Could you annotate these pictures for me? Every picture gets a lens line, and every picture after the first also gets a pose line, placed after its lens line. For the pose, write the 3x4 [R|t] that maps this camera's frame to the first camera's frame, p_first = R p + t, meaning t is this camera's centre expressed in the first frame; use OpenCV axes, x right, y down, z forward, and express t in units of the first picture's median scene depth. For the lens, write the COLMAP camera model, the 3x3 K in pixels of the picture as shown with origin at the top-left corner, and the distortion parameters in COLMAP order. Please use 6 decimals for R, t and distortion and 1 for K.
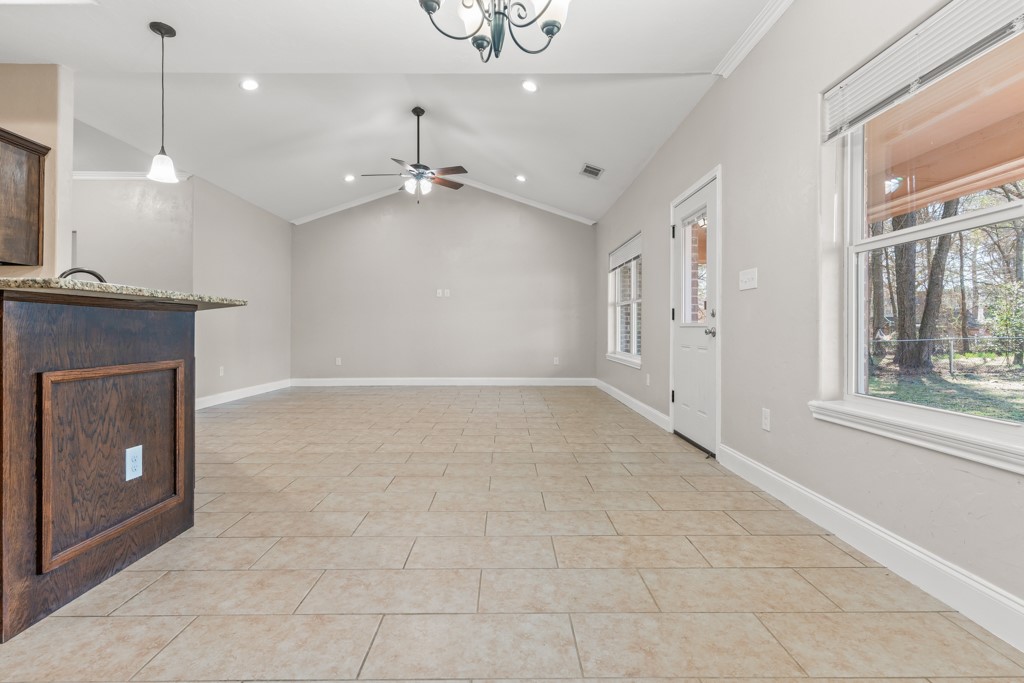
lens RADIAL K [[493.0, 0, 509.7], [0, 493.0, 335.8], [0, 0, 1]] dist [0.003358, -0.000358]
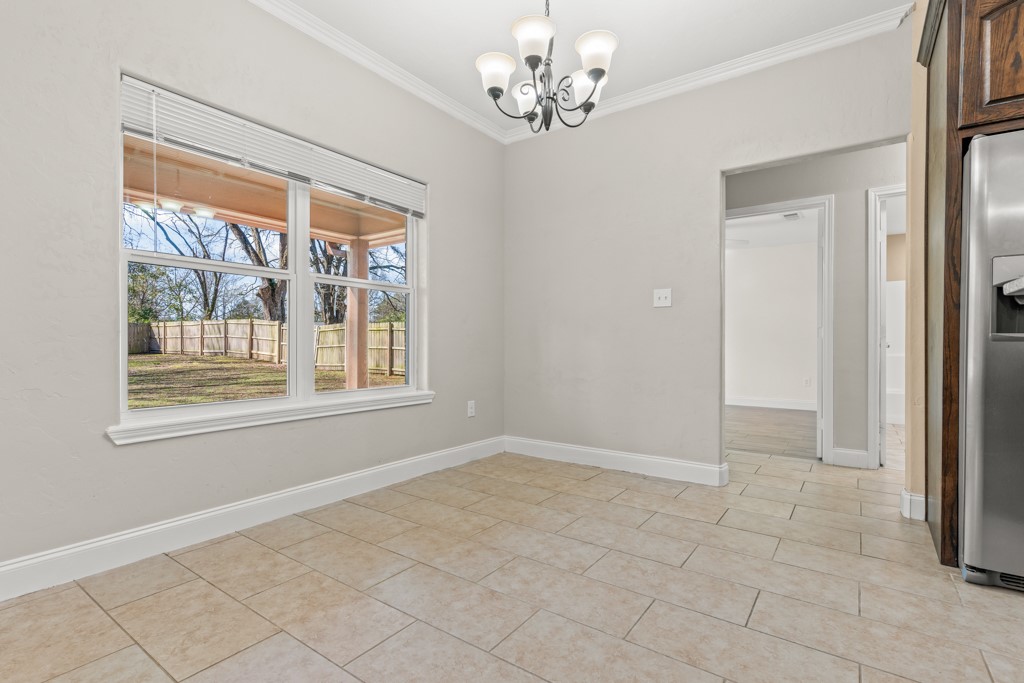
lens RADIAL K [[493.0, 0, 509.8], [0, 493.0, 342.6], [0, 0, 1]] dist [0.003358, -0.000358]
pose [[-0.811463, -0.001091, 0.584403, -0.534469], [0.003578, 0.999970, 0.006835, -0.017719], [-0.584393, 0.007637, -0.811435, 1.601698]]
